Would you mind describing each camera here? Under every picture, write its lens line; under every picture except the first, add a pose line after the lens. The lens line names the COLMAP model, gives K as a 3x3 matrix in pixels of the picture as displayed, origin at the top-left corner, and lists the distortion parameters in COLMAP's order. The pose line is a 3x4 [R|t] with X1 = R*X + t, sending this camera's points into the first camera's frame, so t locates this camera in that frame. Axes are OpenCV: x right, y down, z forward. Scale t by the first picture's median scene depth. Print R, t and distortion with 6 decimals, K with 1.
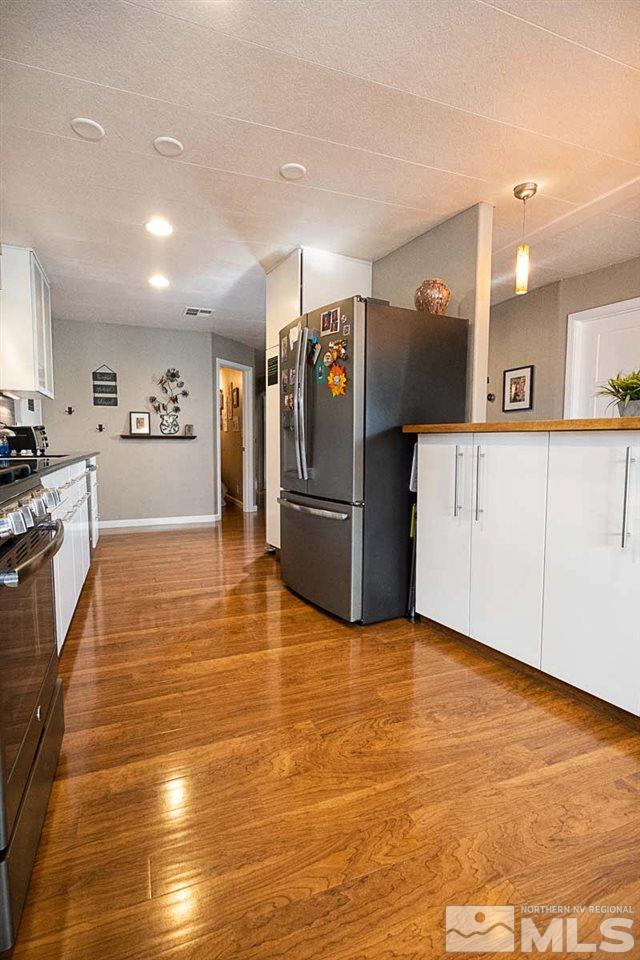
lens RADIAL K [[468.4, 0, 318.6], [0, 468.4, 481.0], [0, 0, 1]] dist [0.004226, -0.000397]
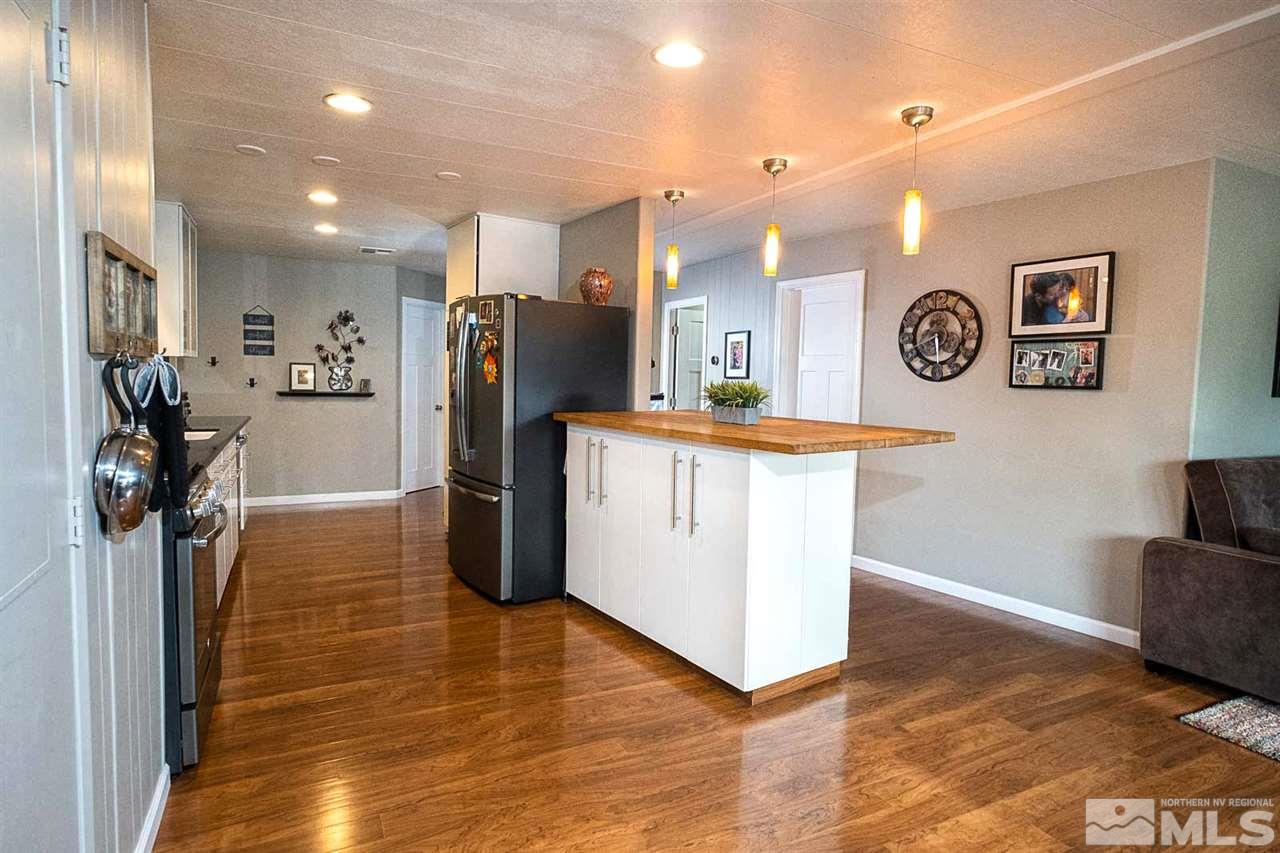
lens RADIAL K [[698.6, 0, 645.1], [0, 698.6, 422.6], [0, 0, 1]] dist [-0.002813, 0.001913]
pose [[0.996358, 0.015436, 0.083865, 0.227318], [-0.013921, 0.999730, -0.018623, -0.062788], [-0.084129, 0.017387, 0.996303, -0.523194]]
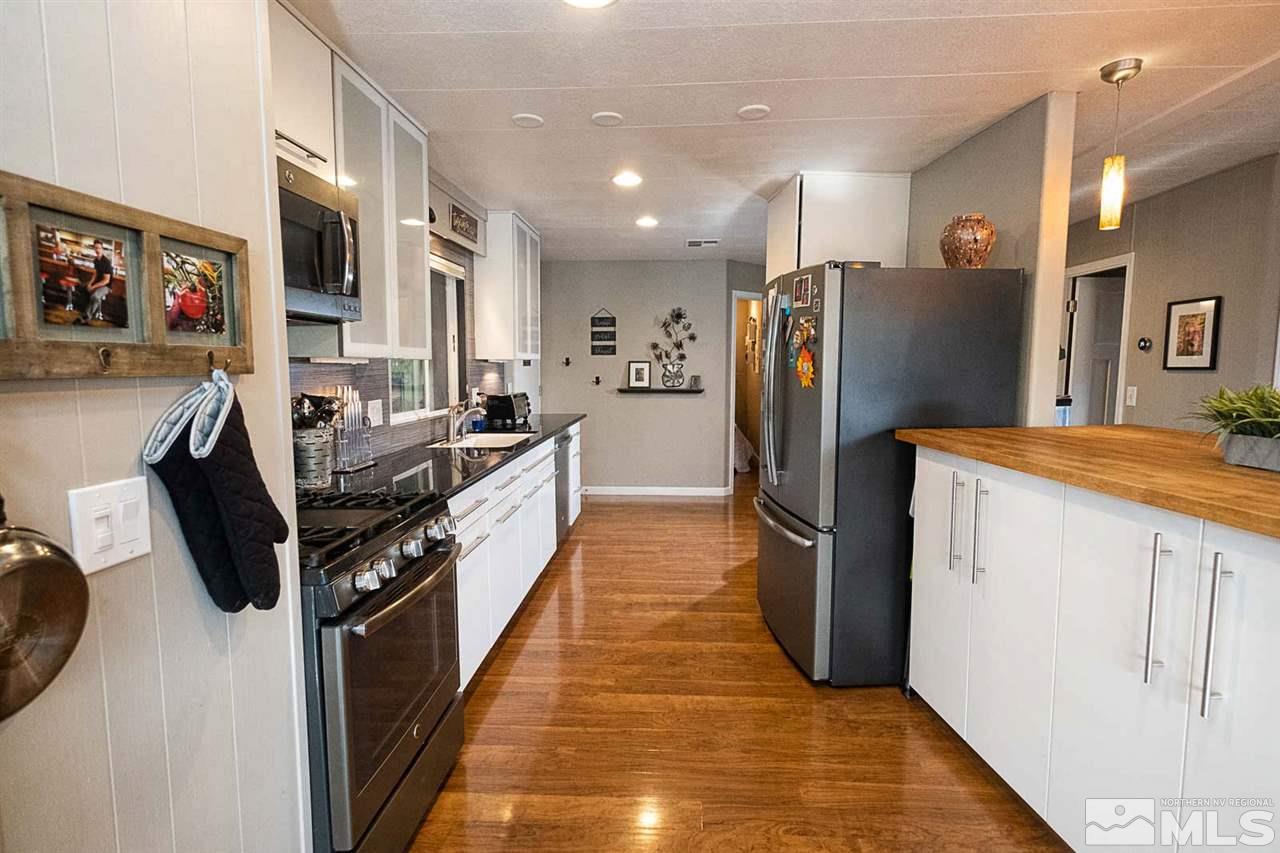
lens RADIAL K [[624.5, 0, 639.9], [0, 624.5, 420.6], [0, 0, 1]] dist [0.004226, -0.000397]
pose [[0.906235, 0.037713, -0.421089, 0.204574], [-0.034593, 0.999288, 0.015047, -0.118808], [0.421357, 0.000931, 0.906895, -0.049689]]
